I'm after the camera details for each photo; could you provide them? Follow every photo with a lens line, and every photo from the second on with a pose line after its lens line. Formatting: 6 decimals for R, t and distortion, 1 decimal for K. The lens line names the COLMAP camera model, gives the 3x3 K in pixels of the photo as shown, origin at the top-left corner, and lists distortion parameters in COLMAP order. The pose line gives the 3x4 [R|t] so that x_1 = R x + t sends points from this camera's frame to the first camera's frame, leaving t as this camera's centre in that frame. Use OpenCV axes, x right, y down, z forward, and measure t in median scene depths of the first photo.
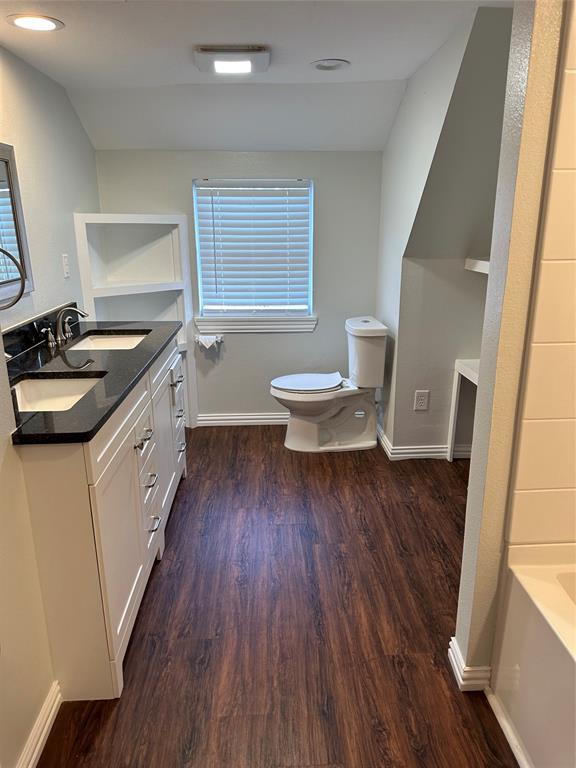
lens RADIAL K [[541.7, 0, 285.2], [0, 541.7, 384.1], [0, 0, 1]] dist [0.055332, -0.062574]
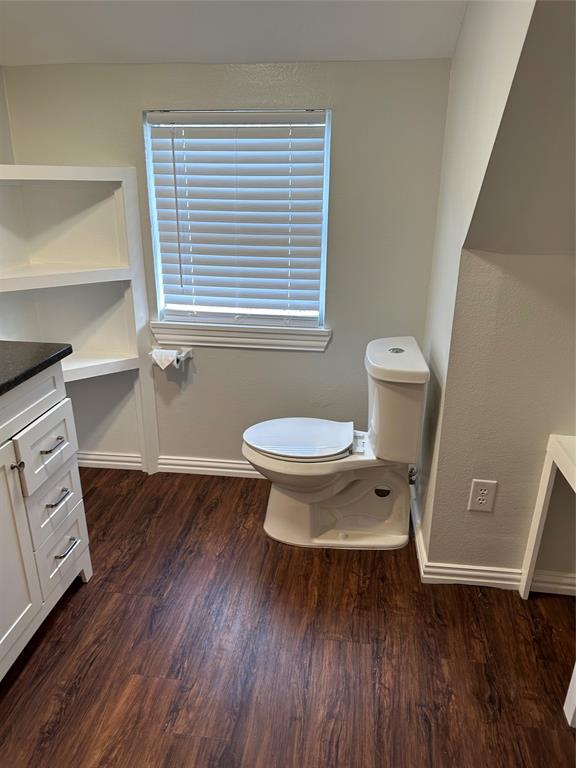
lens RADIAL K [[541.7, 0, 284.5], [0, 541.7, 379.5], [0, 0, 1]] dist [0.055332, -0.062574]
pose [[0.983519, 0.070619, -0.166440, 0.121867], [-0.058744, 0.995435, 0.075226, -0.115759], [0.170993, -0.064209, 0.983178, 0.366154]]
